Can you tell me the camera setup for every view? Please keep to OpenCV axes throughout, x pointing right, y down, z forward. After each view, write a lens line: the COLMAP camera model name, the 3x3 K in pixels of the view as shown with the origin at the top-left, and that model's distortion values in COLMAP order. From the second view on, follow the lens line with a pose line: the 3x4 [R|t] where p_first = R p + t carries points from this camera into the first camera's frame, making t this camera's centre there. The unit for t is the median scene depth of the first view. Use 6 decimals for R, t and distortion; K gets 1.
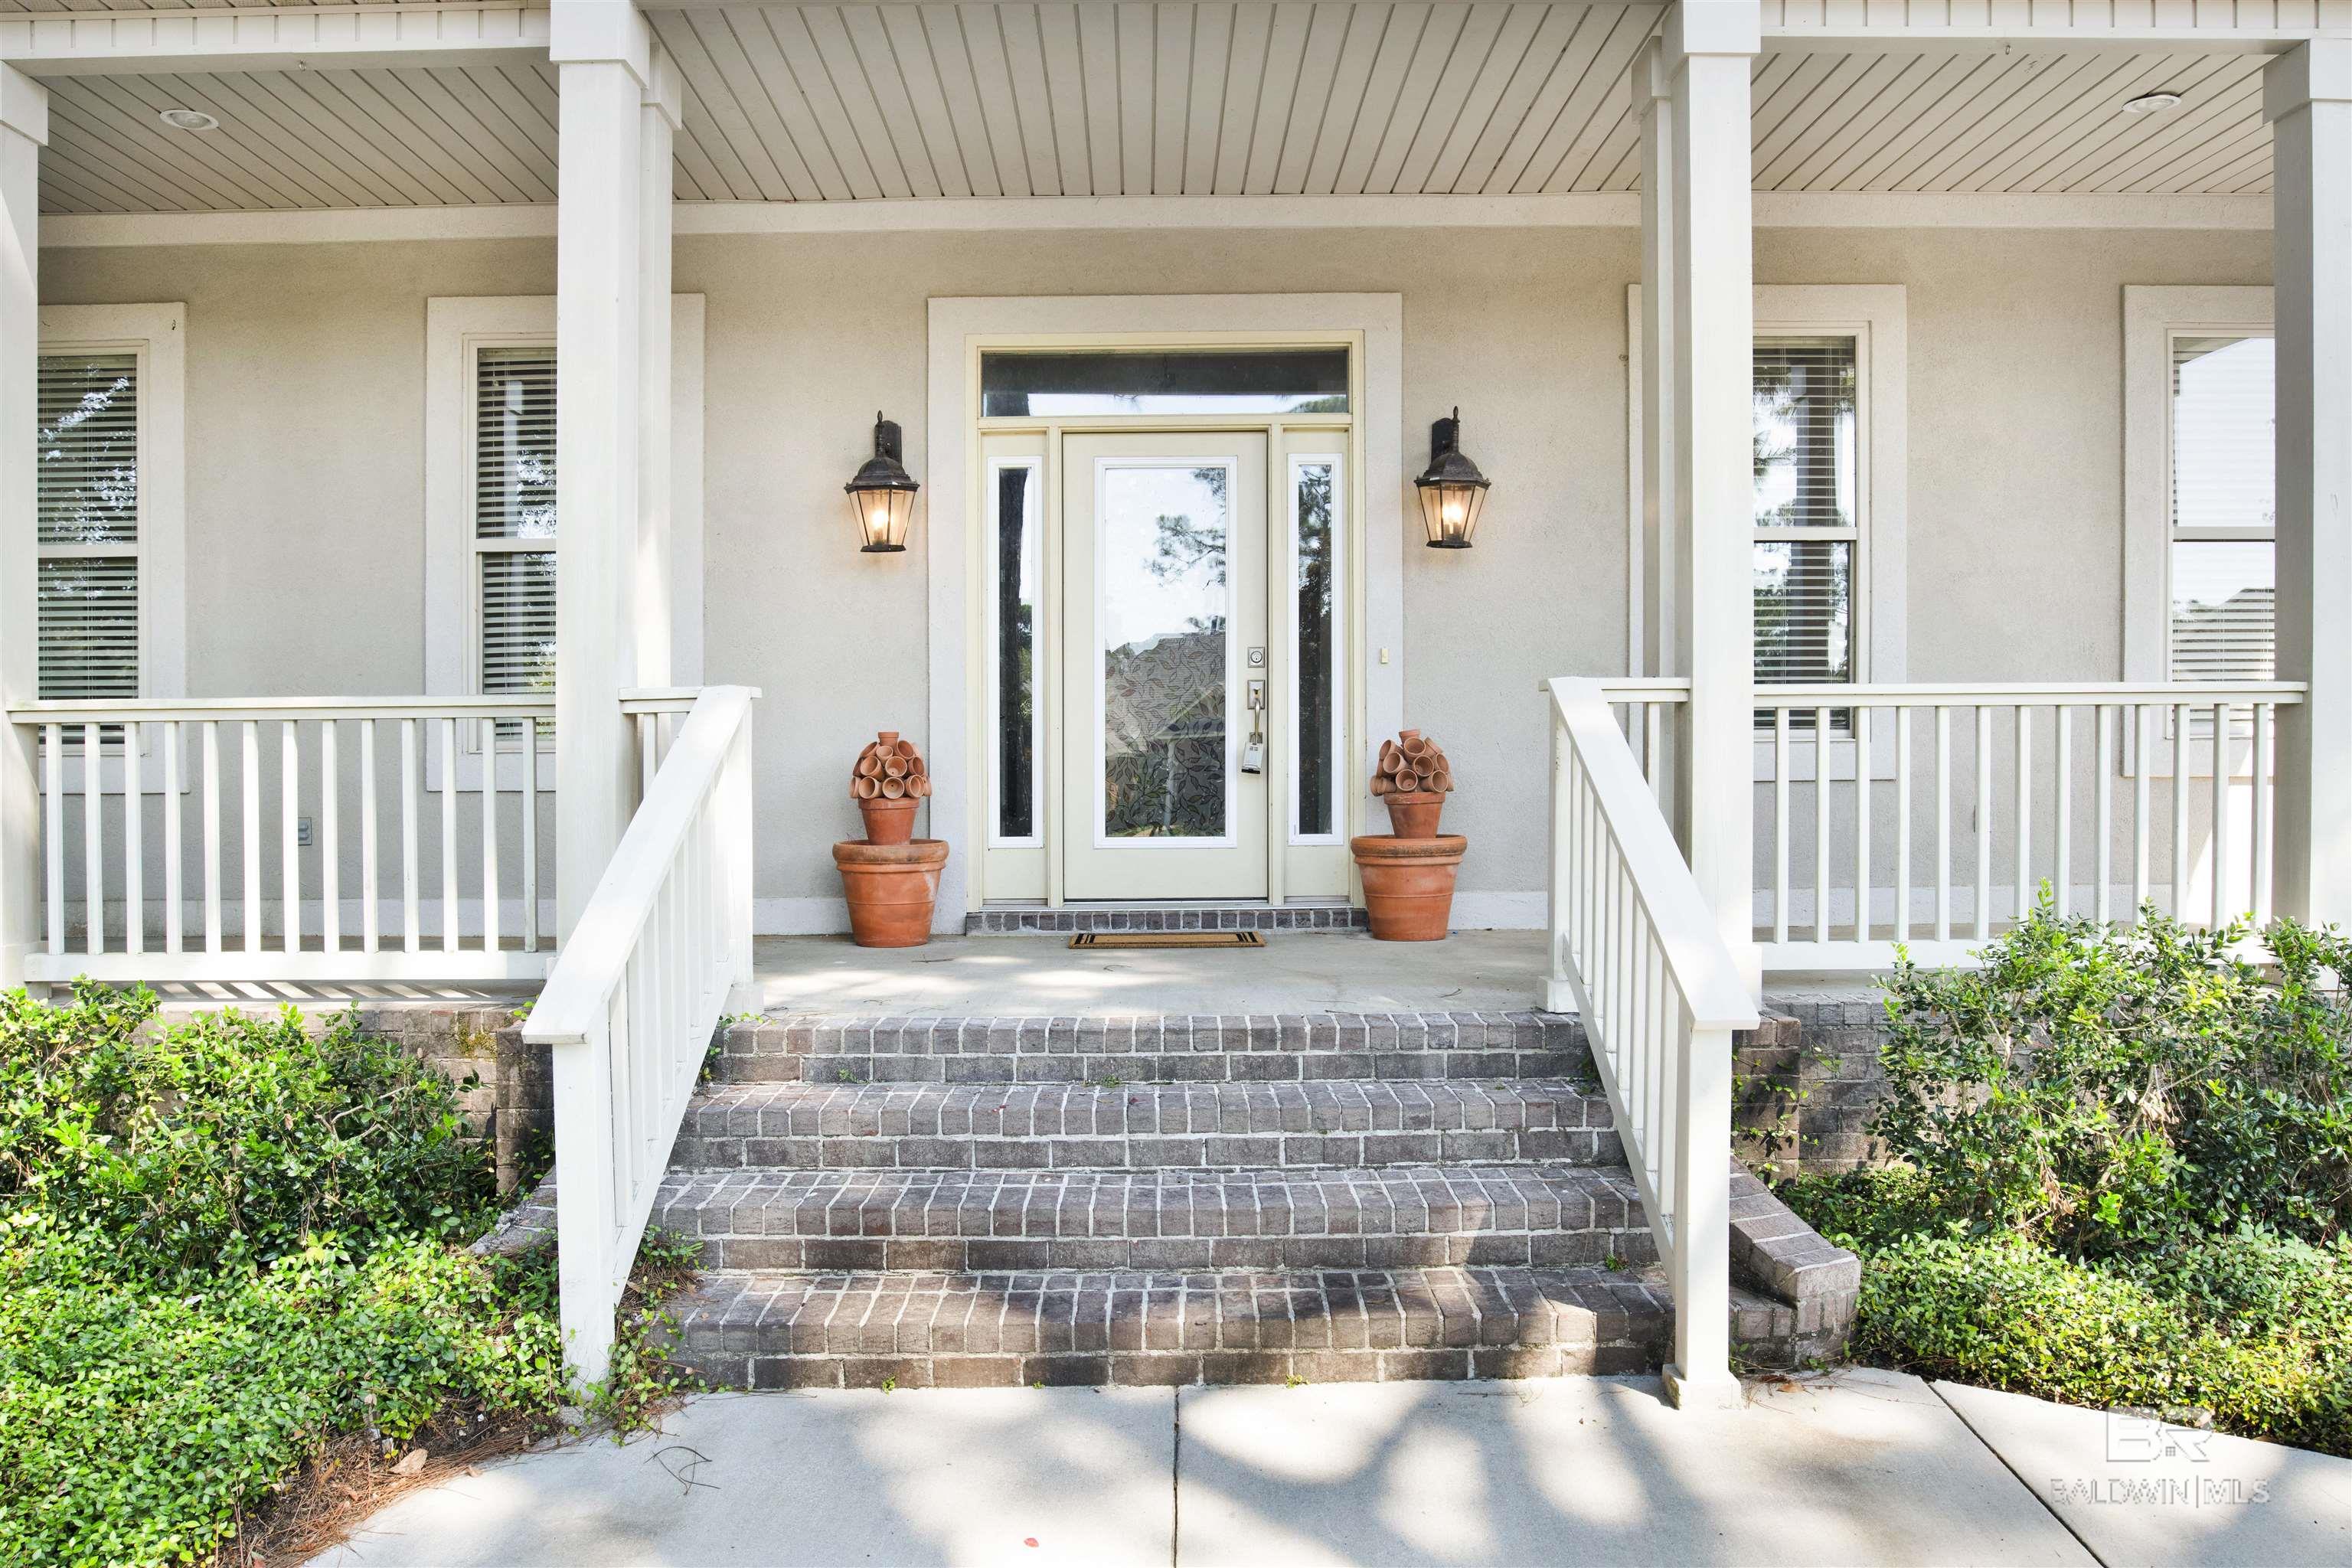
lens RADIAL K [[1666.8, 0, 1163.0], [0, 1666.8, 777.9], [0, 0, 1]] dist [-0.050294, 0.007385]
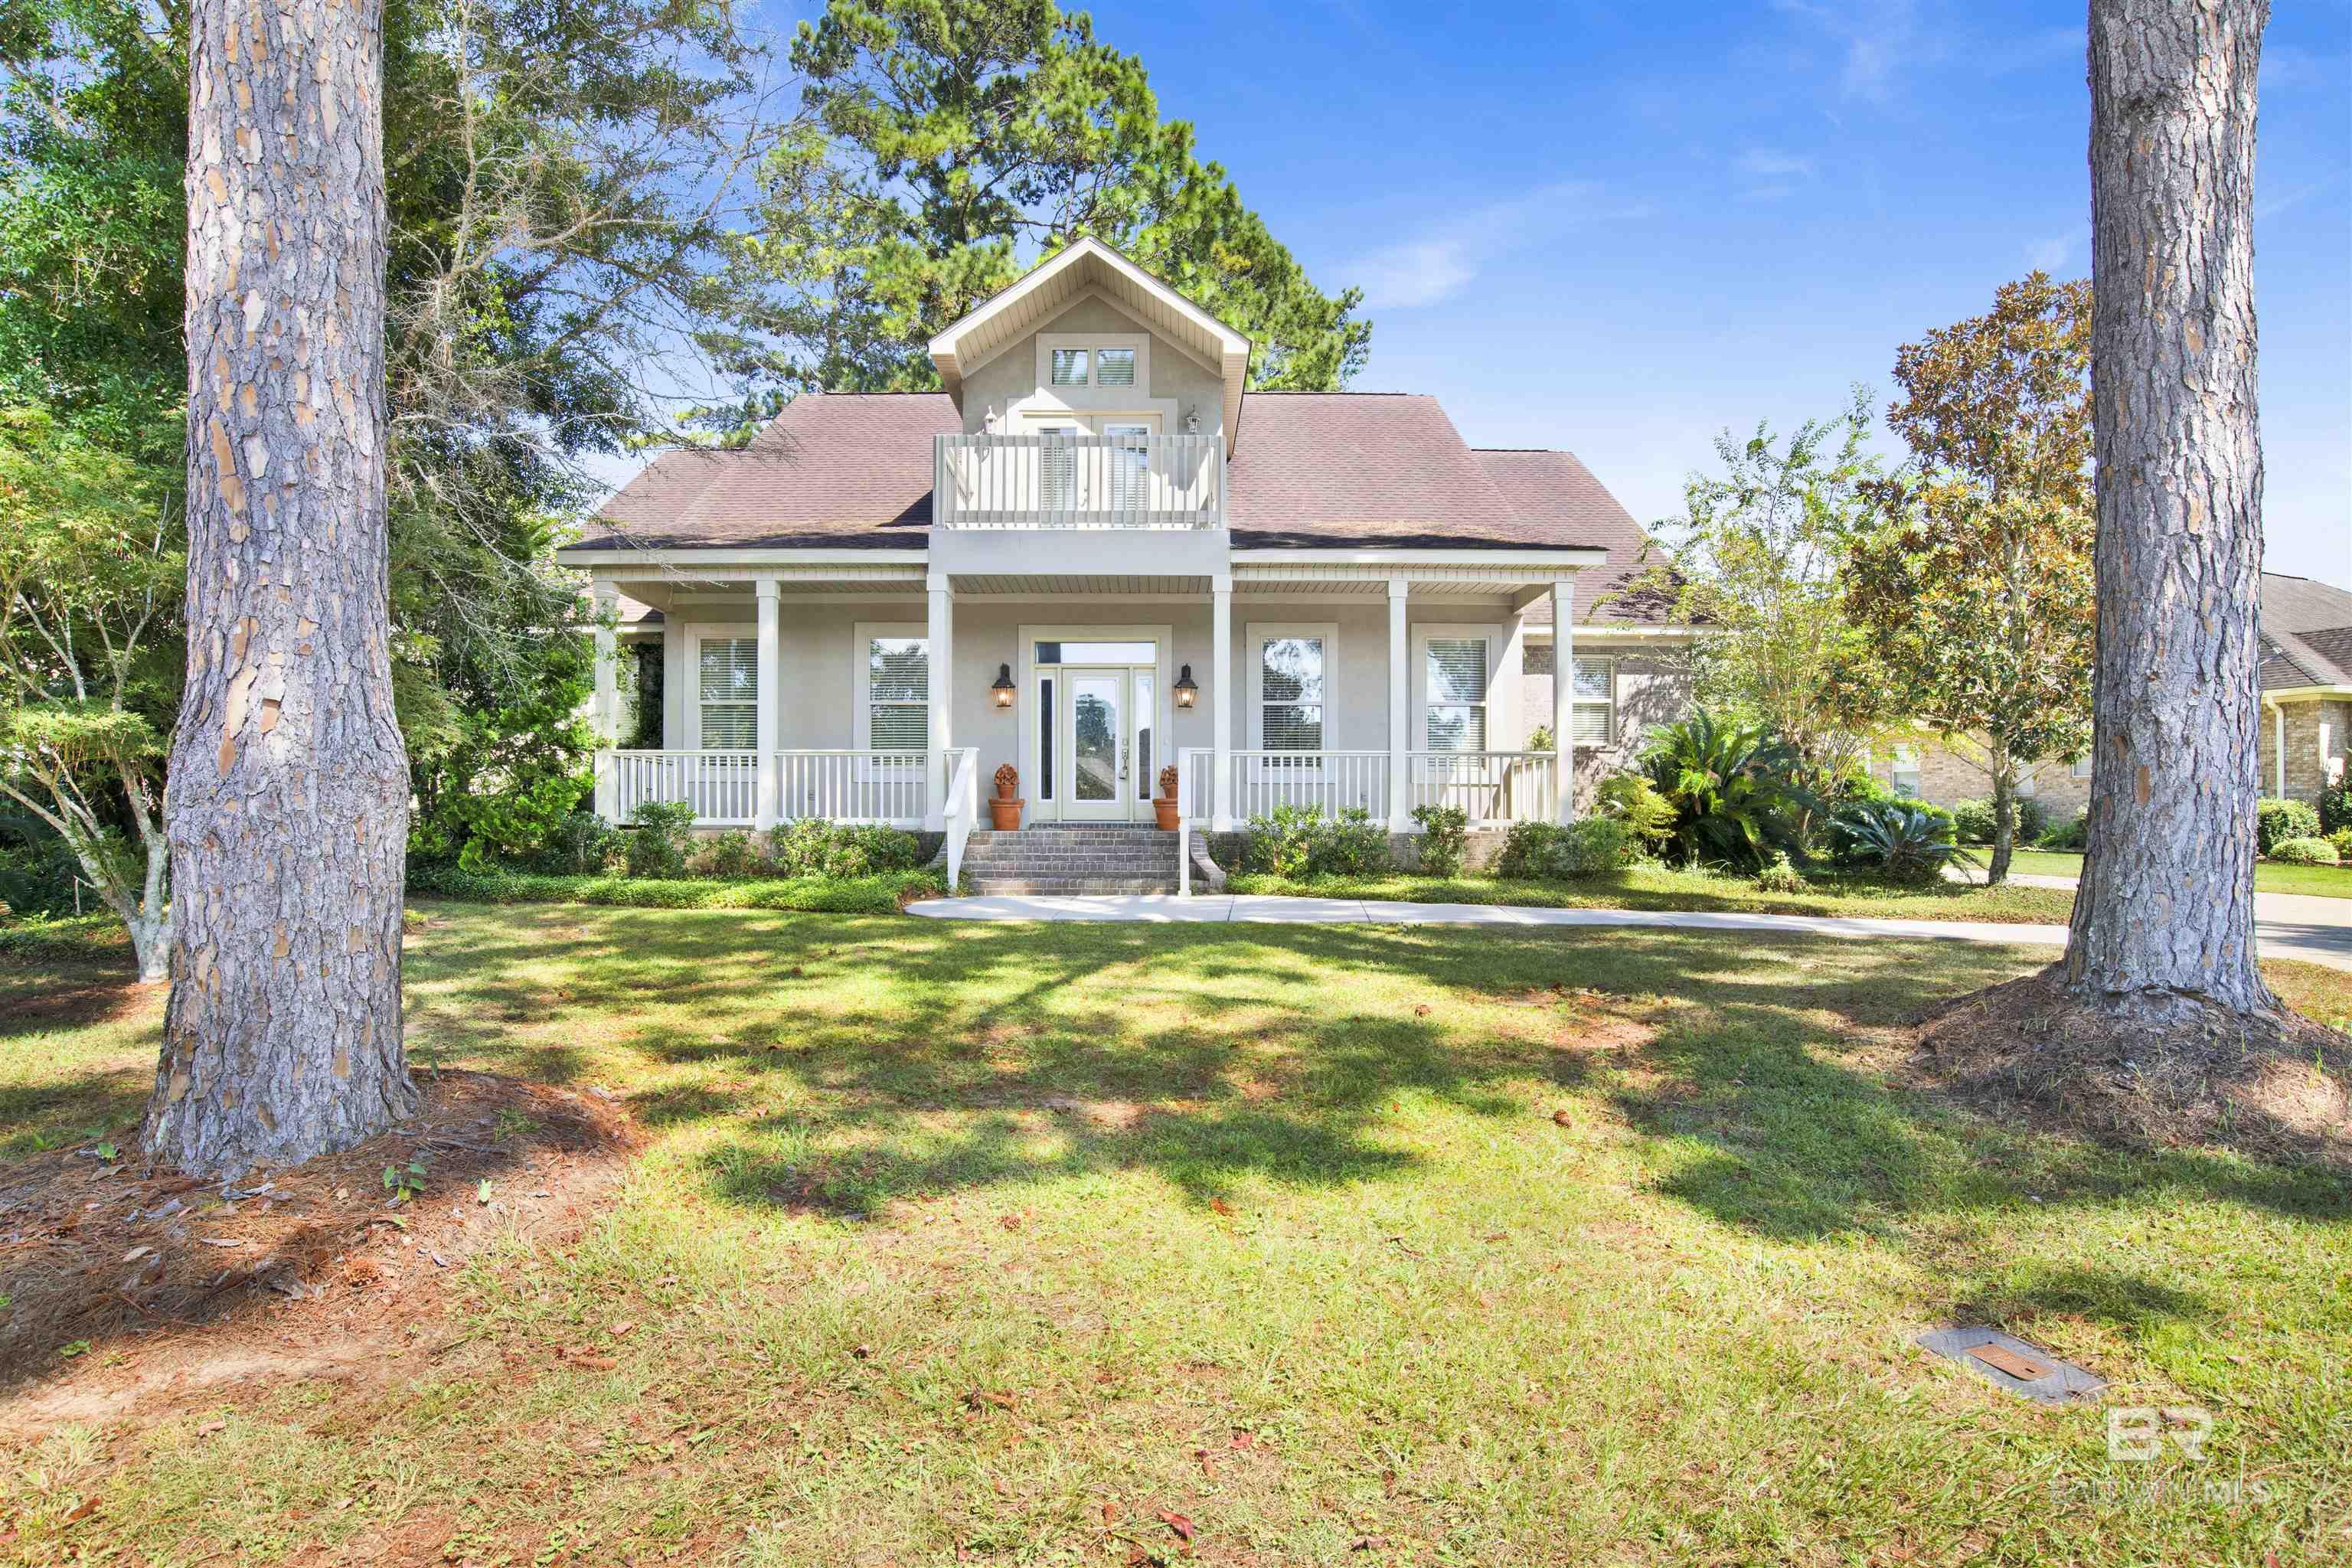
lens RADIAL K [[1184.9, 0, 1186.9], [0, 1184.9, 822.2], [0, 0, 1]] dist [-0.055642, 0.000774]
pose [[0.999764, 0.009722, 0.019444, 0.137744], [-0.009613, 0.999938, -0.005682, 0.093467], [-0.019498, 0.005494, 0.999795, -1.273739]]
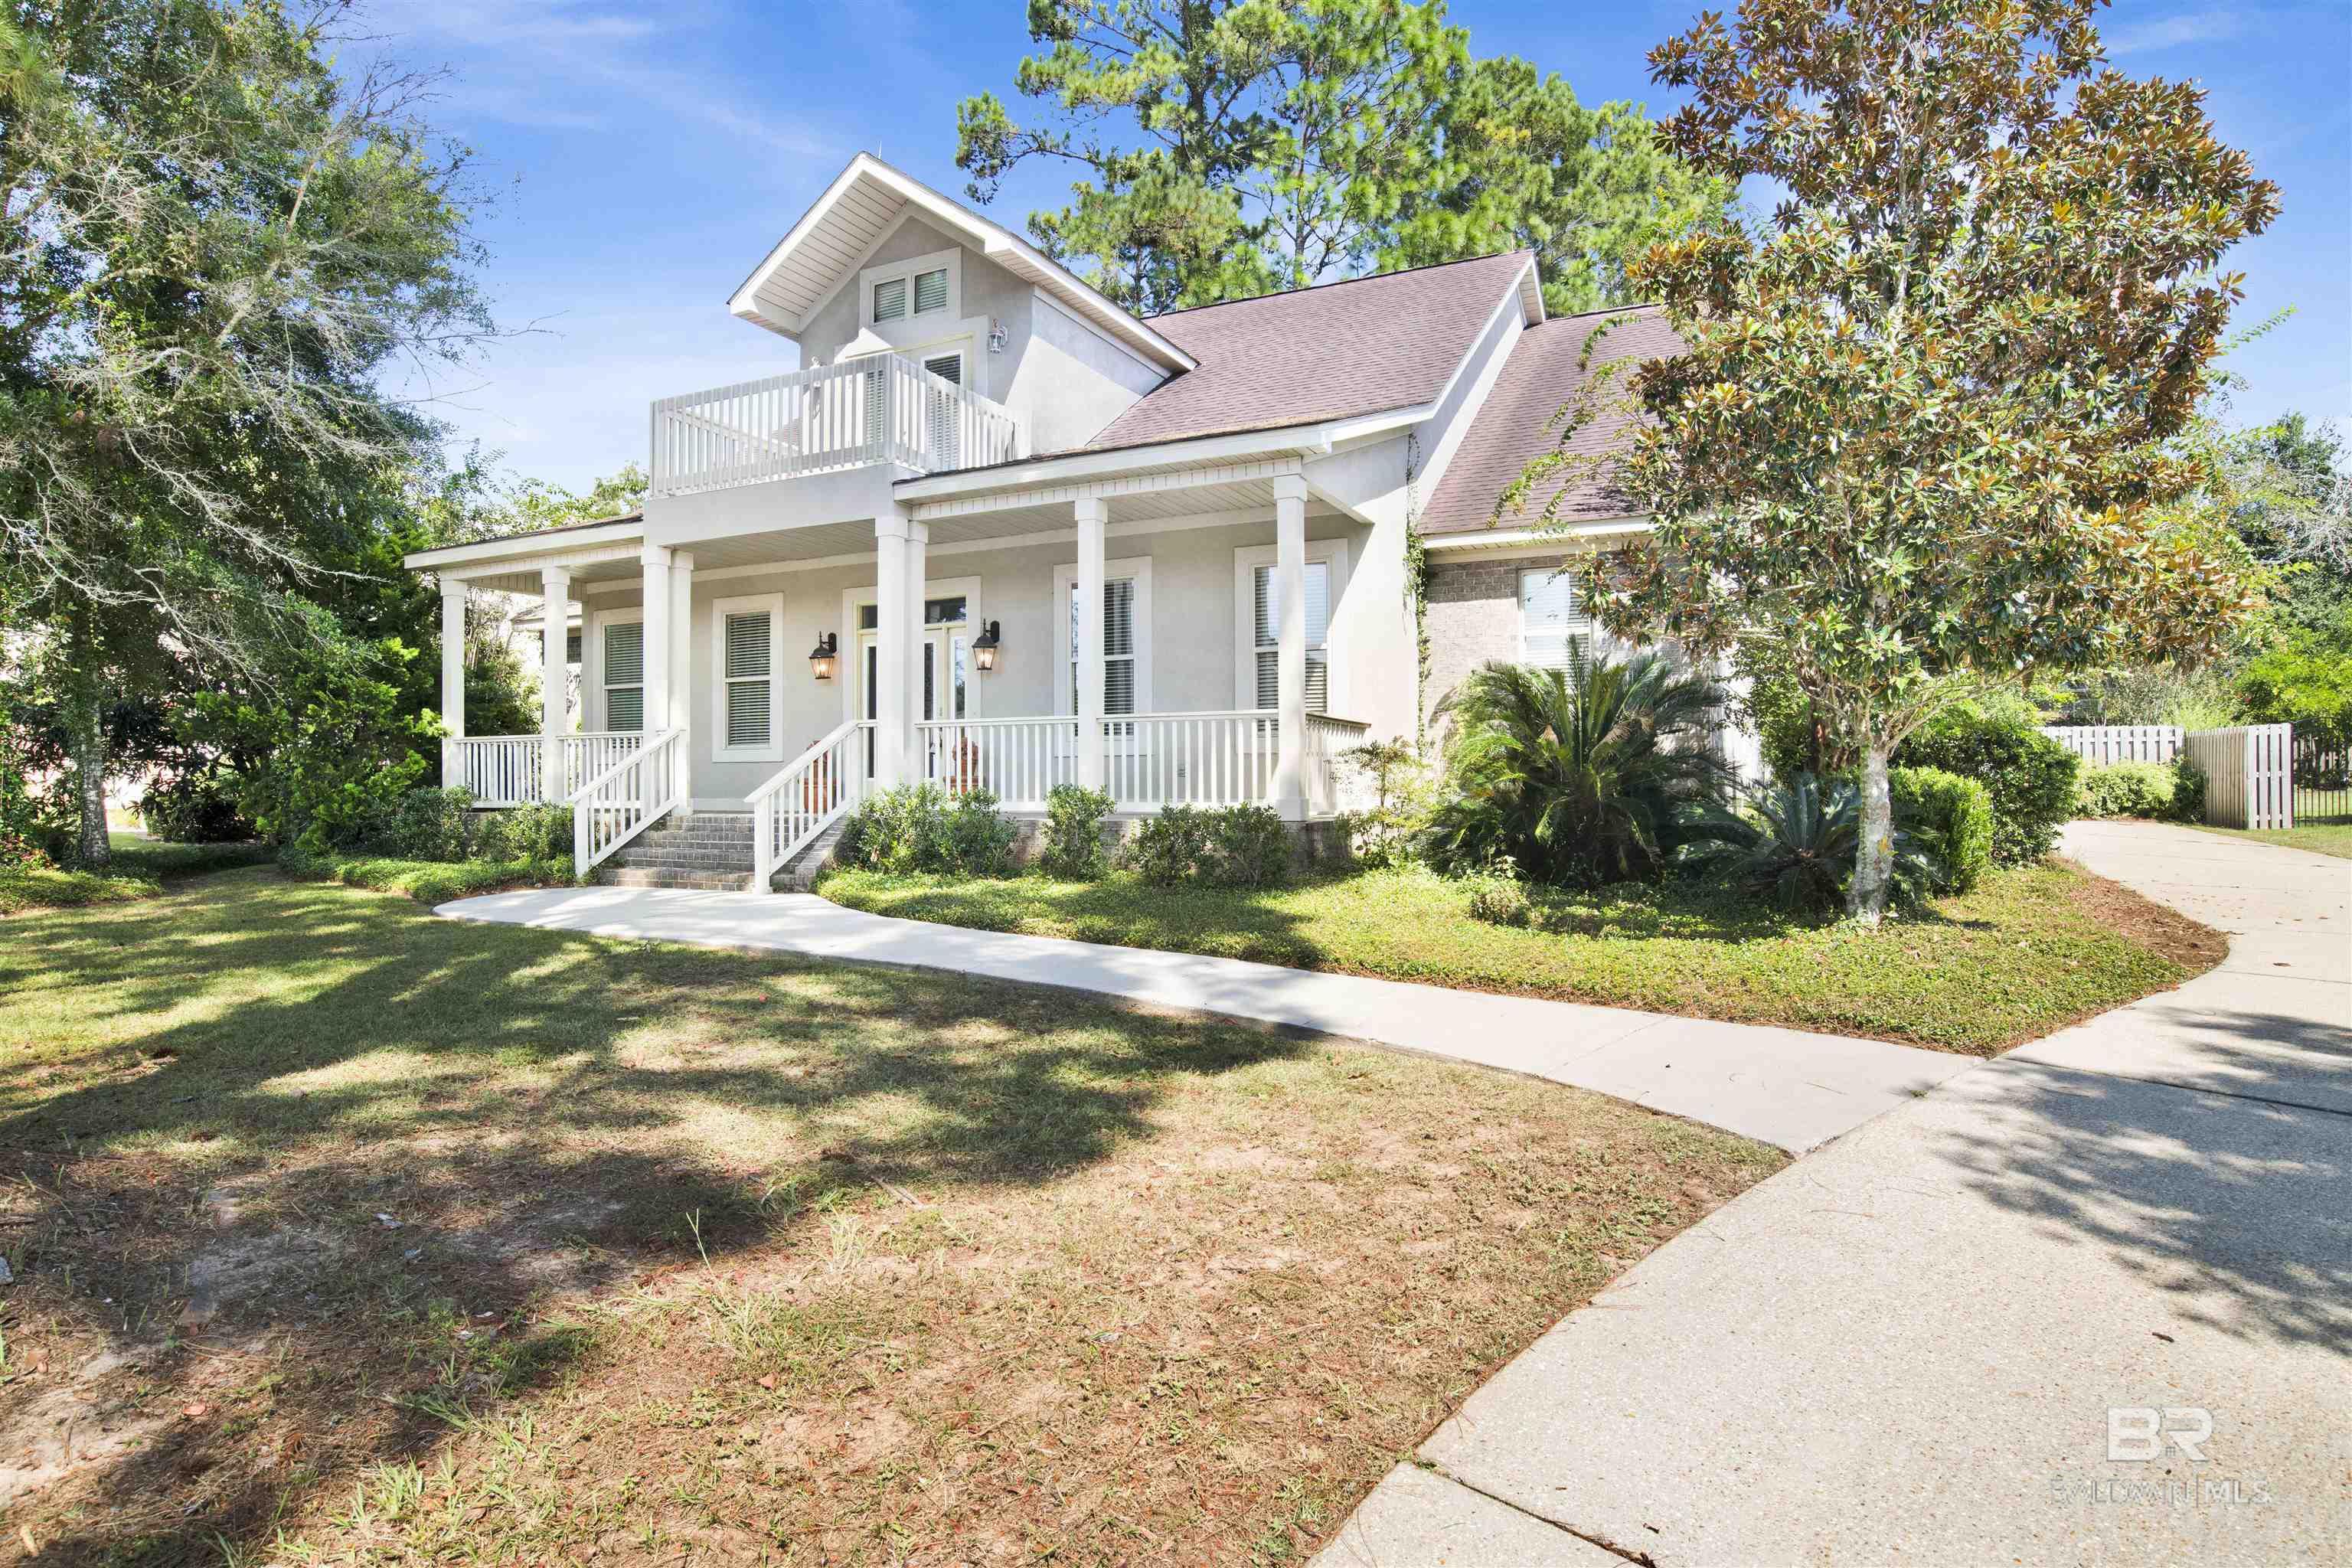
lens RADIAL K [[1268.7, 0, 1172.2], [0, 1268.7, 790.1], [0, 0, 1]] dist [-0.063001, -0.001165]
pose [[0.899378, 0.006416, -0.437125, 1.378604], [-0.004938, 0.999978, 0.004519, 0.046951], [0.437144, -0.001906, 0.899390, -0.739223]]
